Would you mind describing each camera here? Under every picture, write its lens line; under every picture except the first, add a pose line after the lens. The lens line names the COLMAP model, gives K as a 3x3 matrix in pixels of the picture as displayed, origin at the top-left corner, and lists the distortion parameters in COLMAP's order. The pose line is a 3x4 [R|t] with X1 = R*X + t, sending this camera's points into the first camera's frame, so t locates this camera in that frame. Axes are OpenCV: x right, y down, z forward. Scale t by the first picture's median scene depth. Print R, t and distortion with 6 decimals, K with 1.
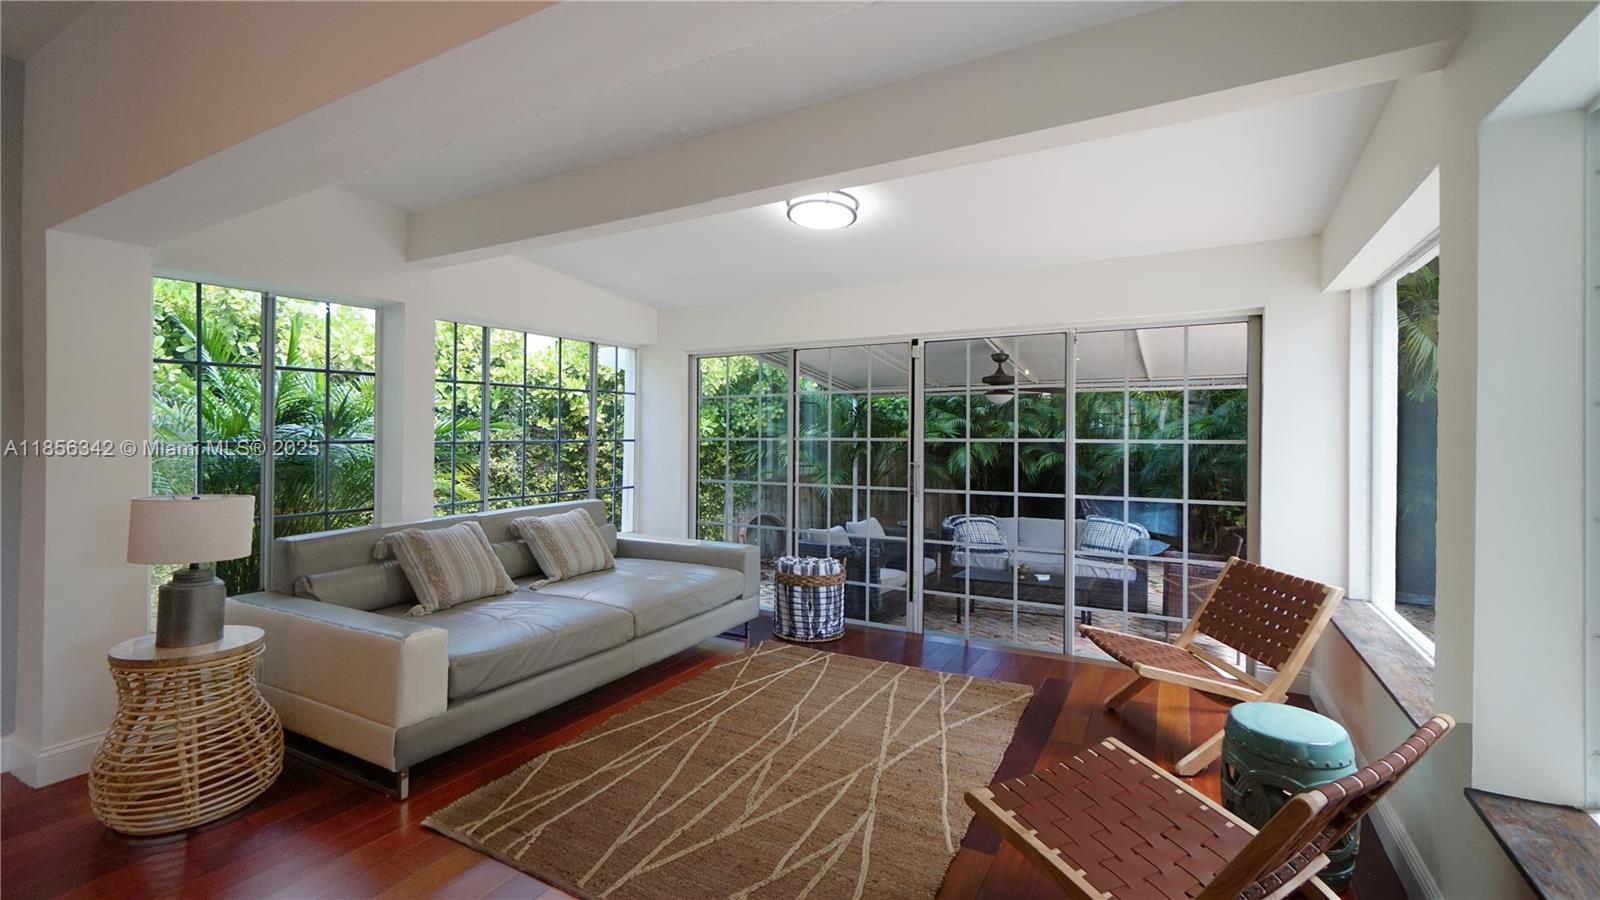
lens RADIAL K [[679.8, 0, 808.0], [0, 679.8, 437.7], [0, 0, 1]] dist [0.000009, 0.000047]
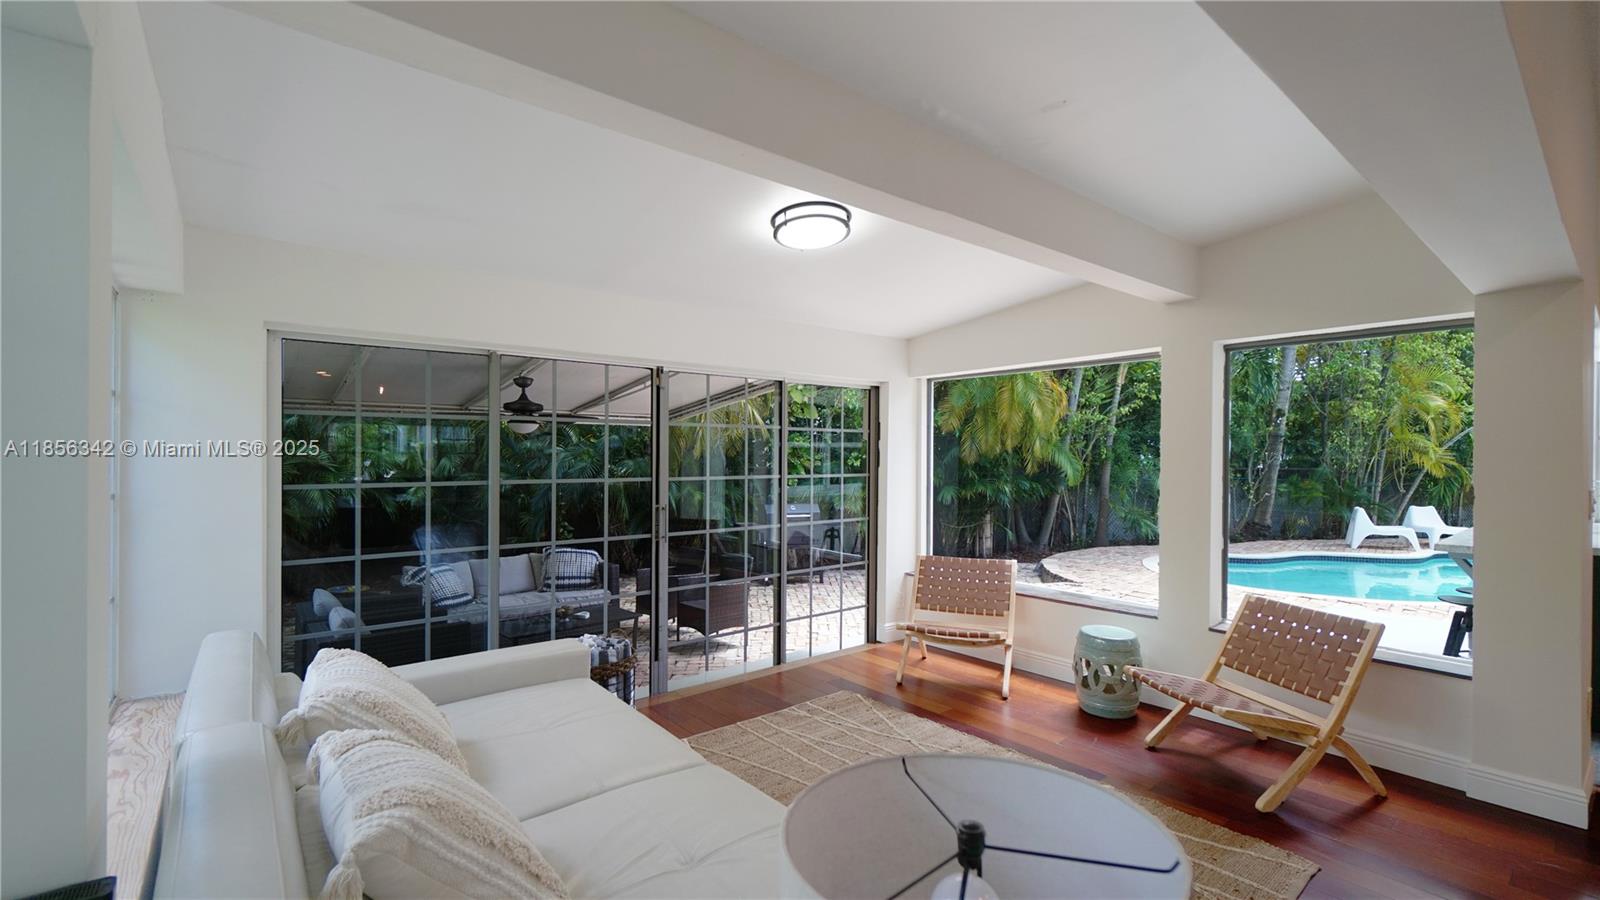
lens RADIAL K [[686.7, 0, 771.8], [0, 686.7, 462.0], [0, 0, 1]] dist [0.000695, 0.000018]
pose [[0.391597, -0.009154, 0.920091, -0.437968], [0.005502, 0.999956, 0.007607, -0.018389], [-0.920120, 0.002084, 0.391630, 0.361574]]
